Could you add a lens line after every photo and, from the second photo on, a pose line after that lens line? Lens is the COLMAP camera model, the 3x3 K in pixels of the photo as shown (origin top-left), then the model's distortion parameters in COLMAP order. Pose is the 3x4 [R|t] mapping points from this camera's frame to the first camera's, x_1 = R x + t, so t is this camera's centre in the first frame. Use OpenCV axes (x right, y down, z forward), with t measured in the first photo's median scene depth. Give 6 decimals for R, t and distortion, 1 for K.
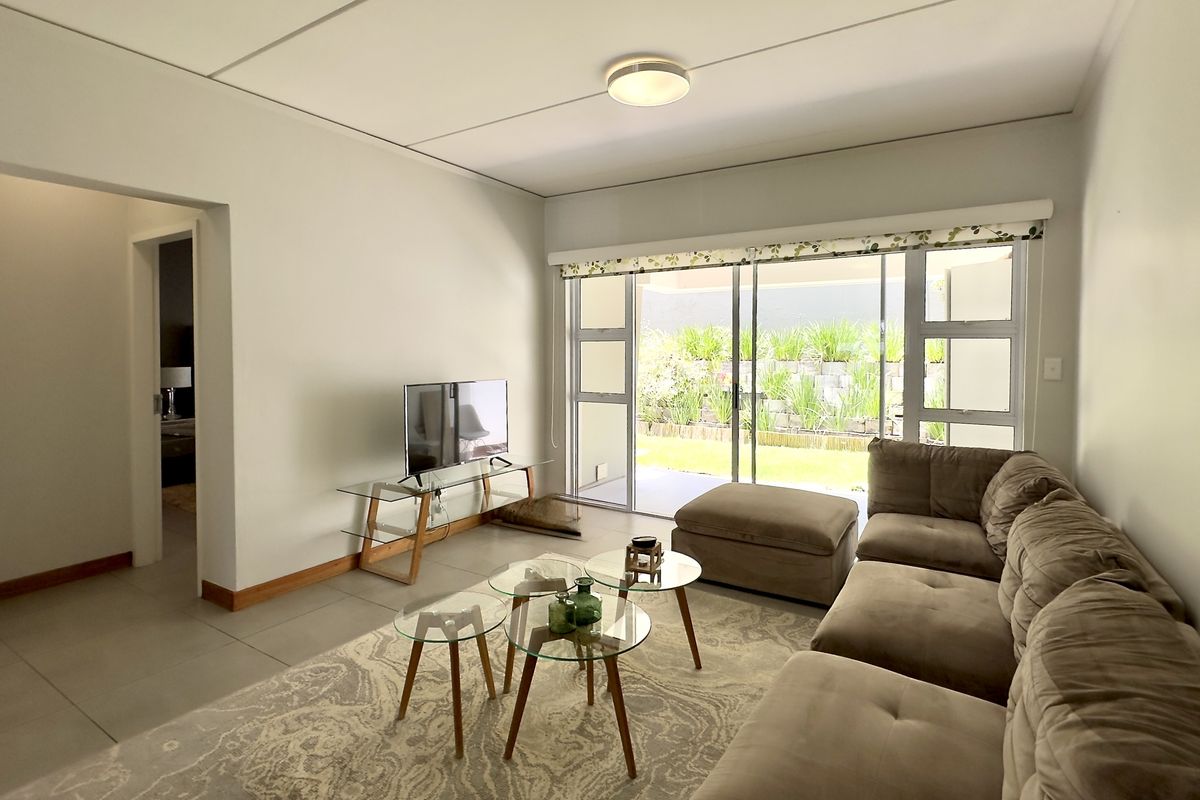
lens RADIAL K [[574.8, 0, 623.6], [0, 574.8, 365.0], [0, 0, 1]] dist [-0.000870, -0.002253]
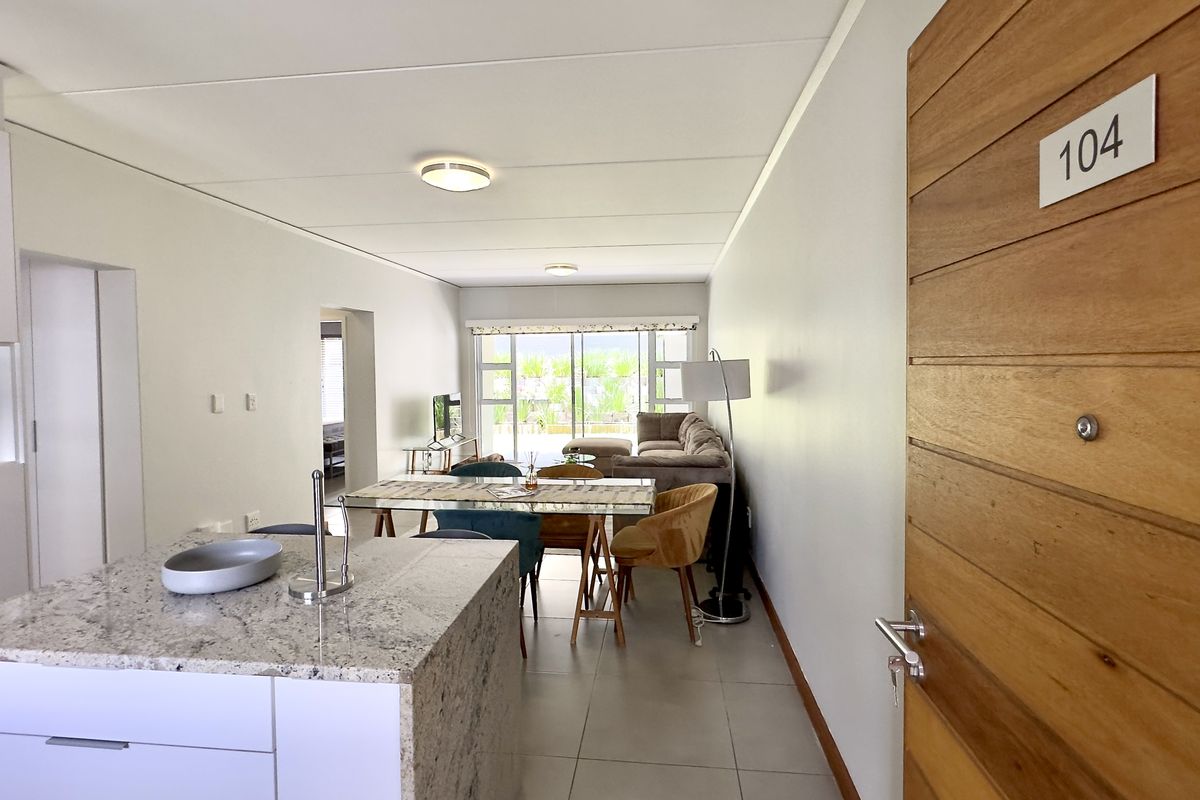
lens RADIAL K [[574.8, 0, 595.5], [0, 574.8, 375.5], [0, 0, 1]] dist [-0.000870, -0.002253]
pose [[0.908616, -0.019974, 0.417155, -0.652179], [0.023850, 0.999707, -0.004082, -0.012462], [-0.416951, 0.013658, 0.908826, -0.987024]]
